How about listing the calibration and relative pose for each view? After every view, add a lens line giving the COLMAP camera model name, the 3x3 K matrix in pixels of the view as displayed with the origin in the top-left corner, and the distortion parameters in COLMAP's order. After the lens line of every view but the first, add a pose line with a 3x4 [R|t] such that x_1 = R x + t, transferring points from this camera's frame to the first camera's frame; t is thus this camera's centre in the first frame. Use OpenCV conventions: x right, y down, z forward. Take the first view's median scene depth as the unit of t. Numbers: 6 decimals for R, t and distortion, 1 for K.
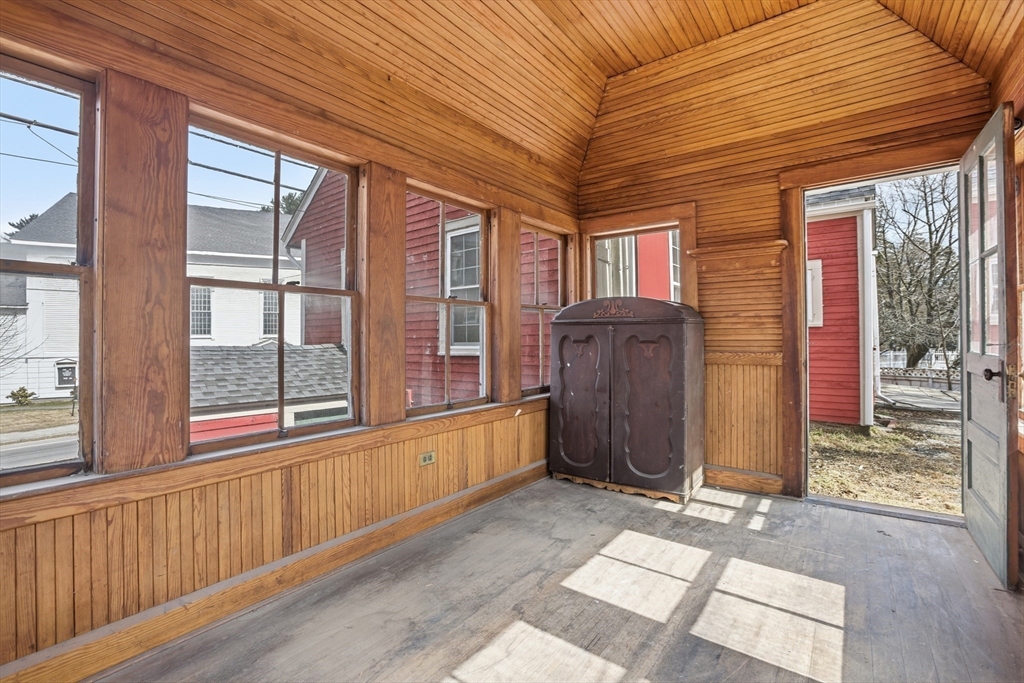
lens RADIAL K [[474.9, 0, 504.4], [0, 474.9, 334.5], [0, 0, 1]] dist [-0.071701, 0.031344]
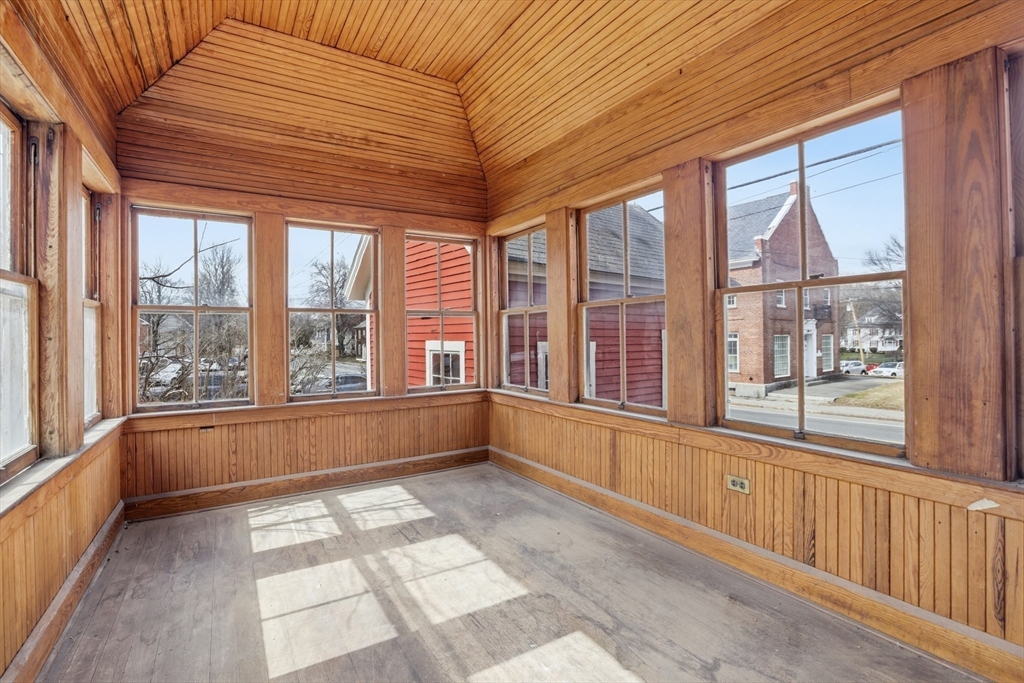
lens RADIAL K [[474.9, 0, 504.4], [0, 474.9, 334.5], [0, 0, 1]] dist [-0.071701, 0.031344]
pose [[-0.382824, 0.010468, -0.923762, 0.959895], [0.026950, 0.999637, 0.000159, -0.011856], [0.923428, -0.024835, -0.382967, 1.223220]]
